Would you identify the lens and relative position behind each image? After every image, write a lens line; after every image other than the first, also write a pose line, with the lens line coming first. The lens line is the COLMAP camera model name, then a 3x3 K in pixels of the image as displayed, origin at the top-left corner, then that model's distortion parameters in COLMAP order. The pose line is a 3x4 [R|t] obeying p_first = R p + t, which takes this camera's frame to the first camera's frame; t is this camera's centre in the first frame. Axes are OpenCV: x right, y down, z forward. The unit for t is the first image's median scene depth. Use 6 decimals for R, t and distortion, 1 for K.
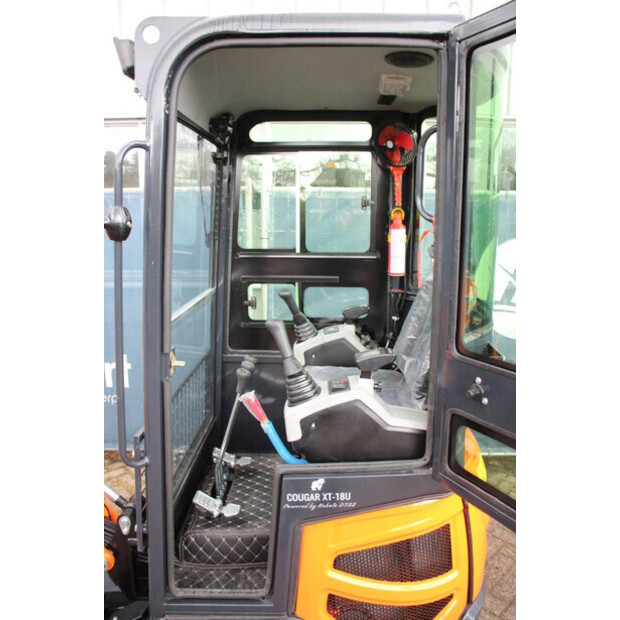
lens RADIAL K [[512.9, 0, 312.2], [0, 512.9, 302.5], [0, 0, 1]] dist [-0.159764, 0.147951]
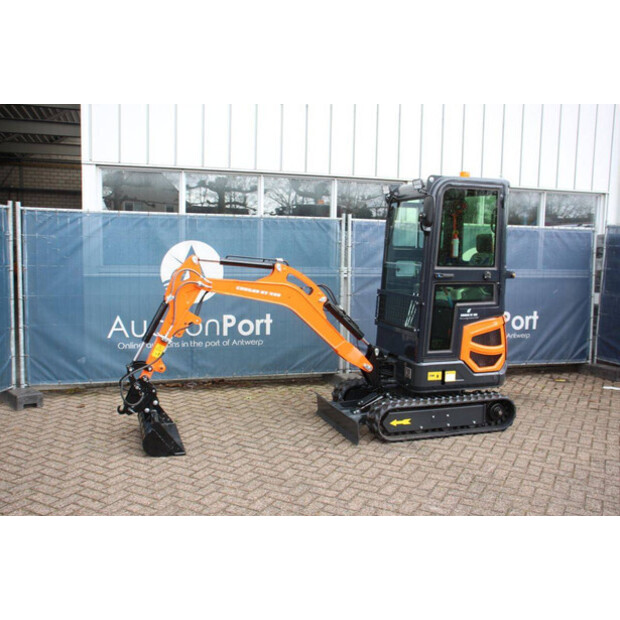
lens RADIAL K [[616.5, 0, 311.5], [0, 616.5, 302.4], [0, 0, 1]] dist [-0.111816, 0.156639]
pose [[0.951322, -0.010494, 0.308021, -1.955389], [0.035639, 0.996461, -0.076121, 0.509290], [-0.306132, 0.083393, 0.948329, -2.213269]]
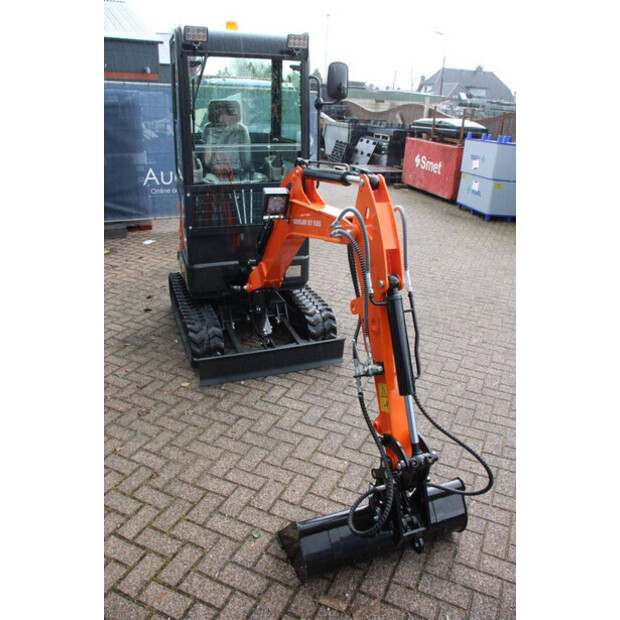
lens RADIAL K [[512.9, 0, 312.2], [0, 512.9, 302.5], [0, 0, 1]] dist [-0.159764, 0.147951]
pose [[-0.355235, -0.361101, 0.862214, -2.686891], [0.135401, 0.892770, 0.429684, -0.314086], [-0.924919, 0.269383, -0.268250, 1.699209]]
